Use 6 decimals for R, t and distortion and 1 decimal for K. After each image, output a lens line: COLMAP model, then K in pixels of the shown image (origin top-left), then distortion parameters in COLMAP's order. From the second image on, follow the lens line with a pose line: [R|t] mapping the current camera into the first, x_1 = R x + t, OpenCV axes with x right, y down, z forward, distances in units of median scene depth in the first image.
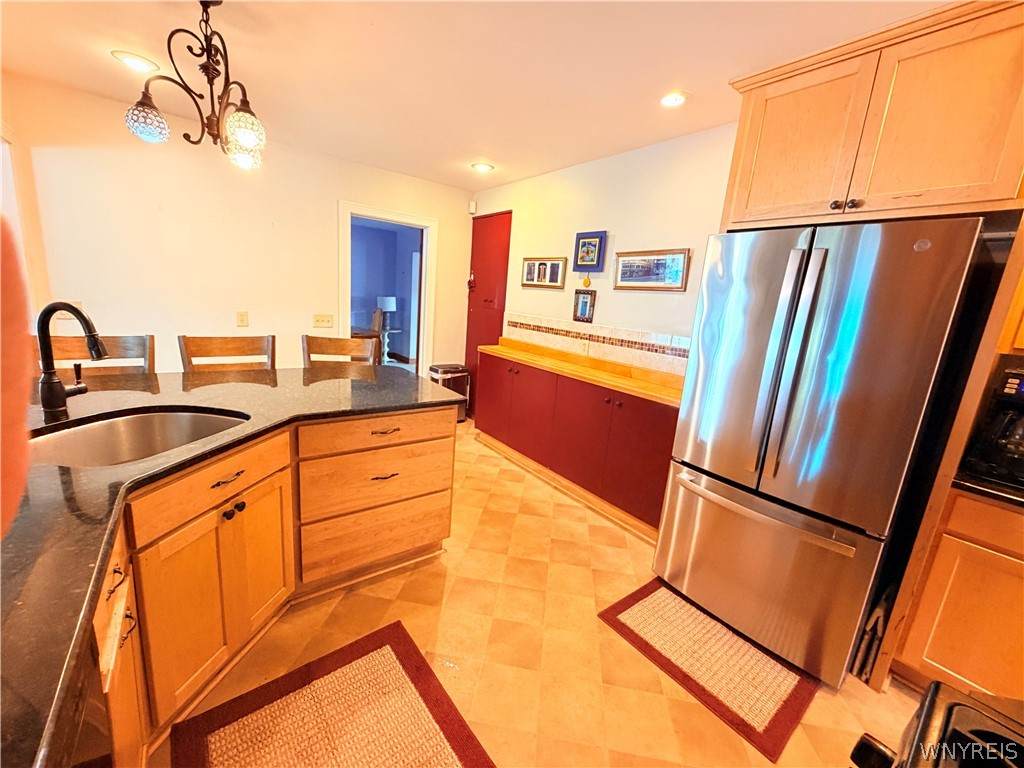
lens RADIAL K [[410.9, 0, 512.0], [0, 410.9, 384.0], [0, 0, 1]] dist [0.000551, 0.000066]
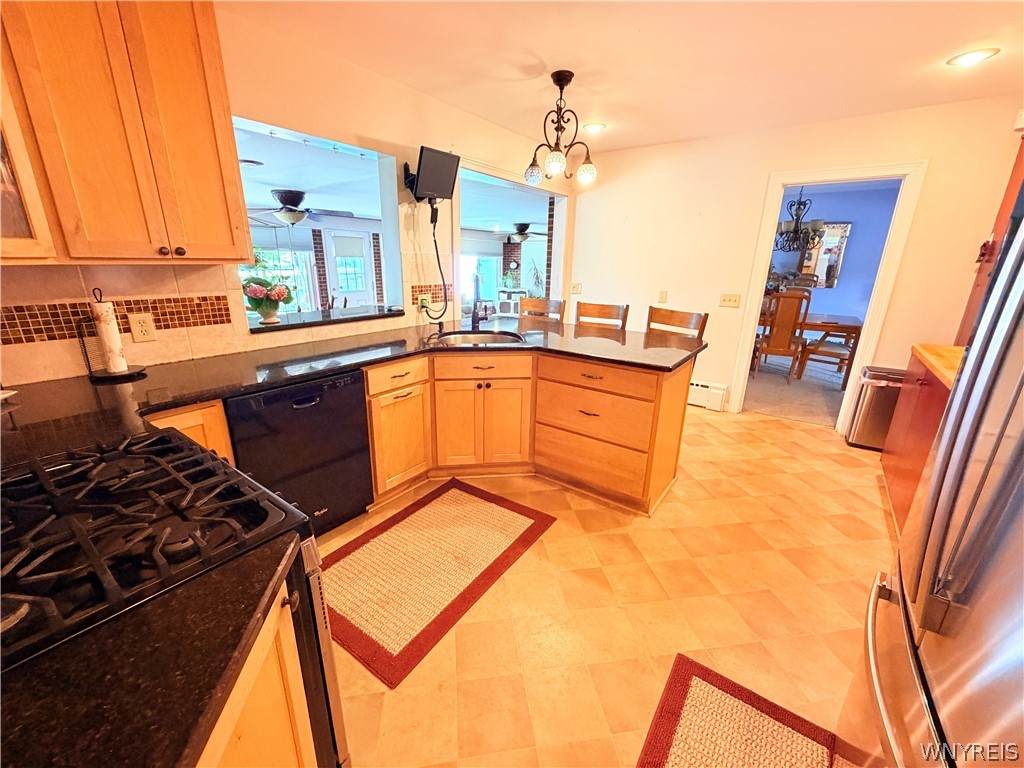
lens RADIAL K [[411.5, 0, 512.0], [0, 411.5, 384.0], [0, 0, 1]] dist [0.010356, 0.000036]
pose [[0.287390, 0.205700, -0.935465, 0.763272], [-0.196432, 0.968565, 0.152631, -0.004167], [0.937455, 0.139891, 0.318762, 0.371201]]
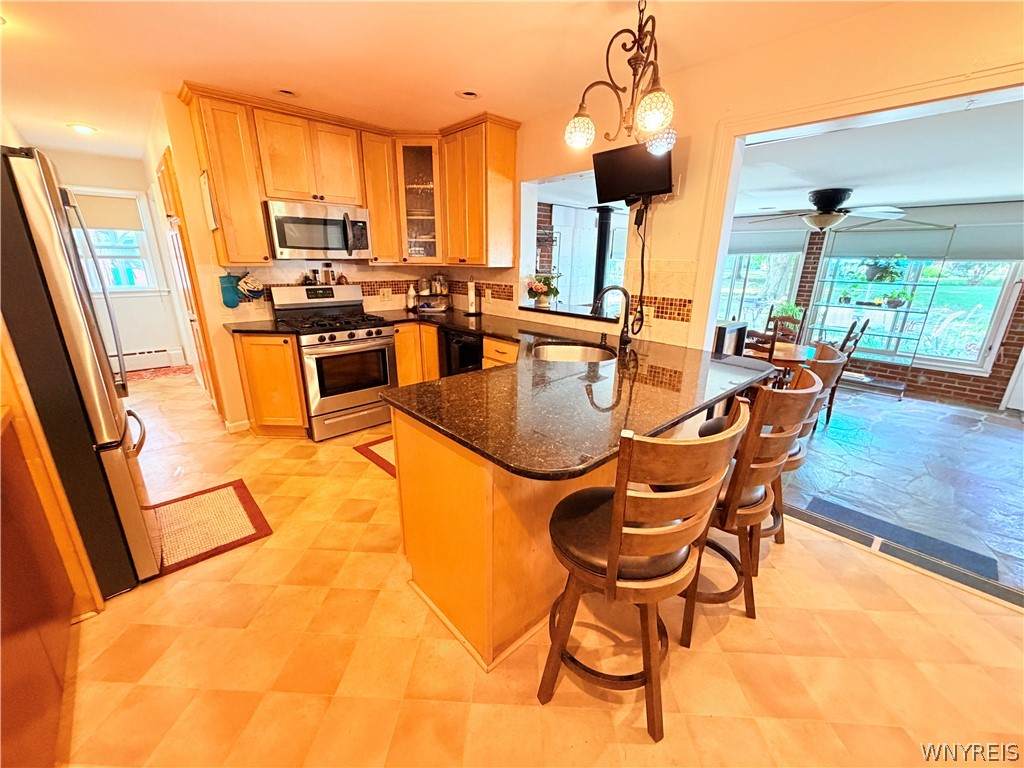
lens RADIAL K [[411.5, 0, 512.0], [0, 411.5, 384.0], [0, 0, 1]] dist [0.010356, 0.000036]
pose [[-0.991053, -0.061956, -0.118216, -0.294150], [-0.111612, 0.870406, 0.479516, -0.432536], [0.073187, 0.488421, -0.869534, 1.863396]]
